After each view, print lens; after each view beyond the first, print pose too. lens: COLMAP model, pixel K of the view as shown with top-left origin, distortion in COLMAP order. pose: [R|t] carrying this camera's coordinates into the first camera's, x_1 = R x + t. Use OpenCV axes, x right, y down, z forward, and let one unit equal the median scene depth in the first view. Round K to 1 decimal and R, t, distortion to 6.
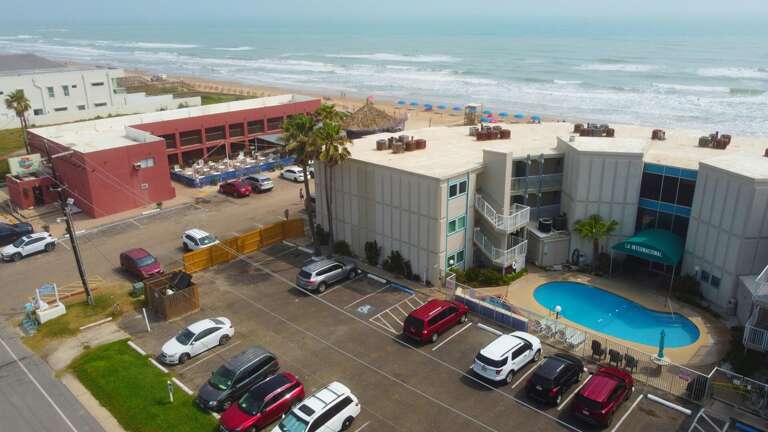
lens RADIAL K [[587.1, 0, 382.1], [0, 587.1, 205.4], [0, 0, 1]] dist [0.002305, -0.012461]
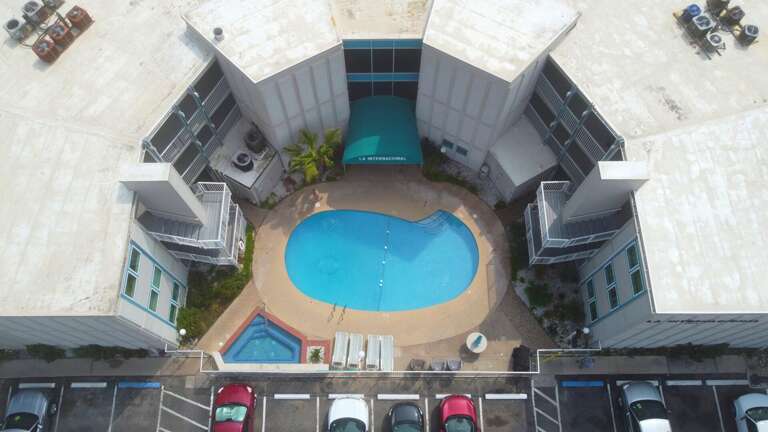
lens RADIAL K [[587.1, 0, 382.1], [0, 587.1, 205.4], [0, 0, 1]] dist [0.002305, -0.012461]
pose [[0.724308, -0.632207, 0.275120, 0.186336], [0.215964, 0.586978, 0.780267, -0.466417], [-0.654780, -0.505737, 0.561687, 0.515334]]
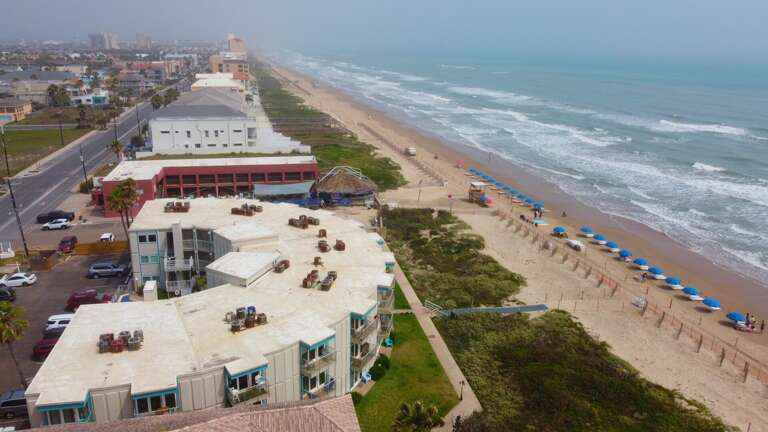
lens RADIAL K [[587.1, 0, 382.1], [0, 587.1, 205.4], [0, 0, 1]] dist [0.002305, -0.012461]
pose [[0.825706, 0.174802, -0.536334, 1.552697], [-0.200201, 0.979692, 0.011085, -0.270802], [0.527380, 0.098222, 0.843933, -0.094572]]
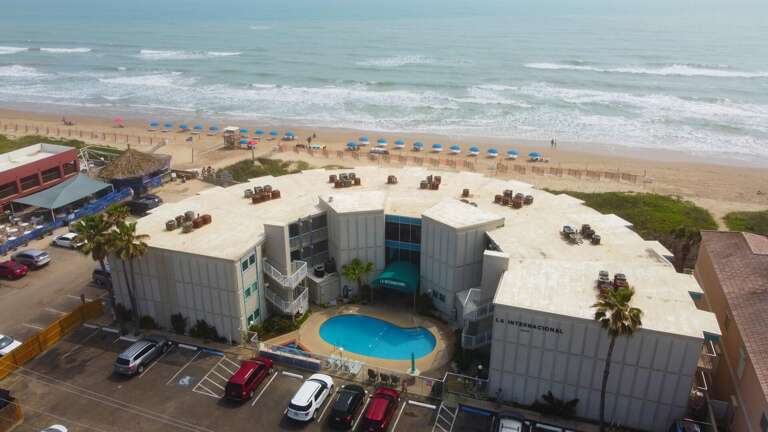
lens RADIAL K [[587.1, 0, 382.1], [0, 587.1, 205.4], [0, 0, 1]] dist [0.002305, -0.012461]
pose [[0.909530, -0.142845, 0.390321, -0.074097], [0.124978, 0.989620, 0.070945, -0.190122], [-0.396404, -0.015745, 0.917941, -0.213190]]
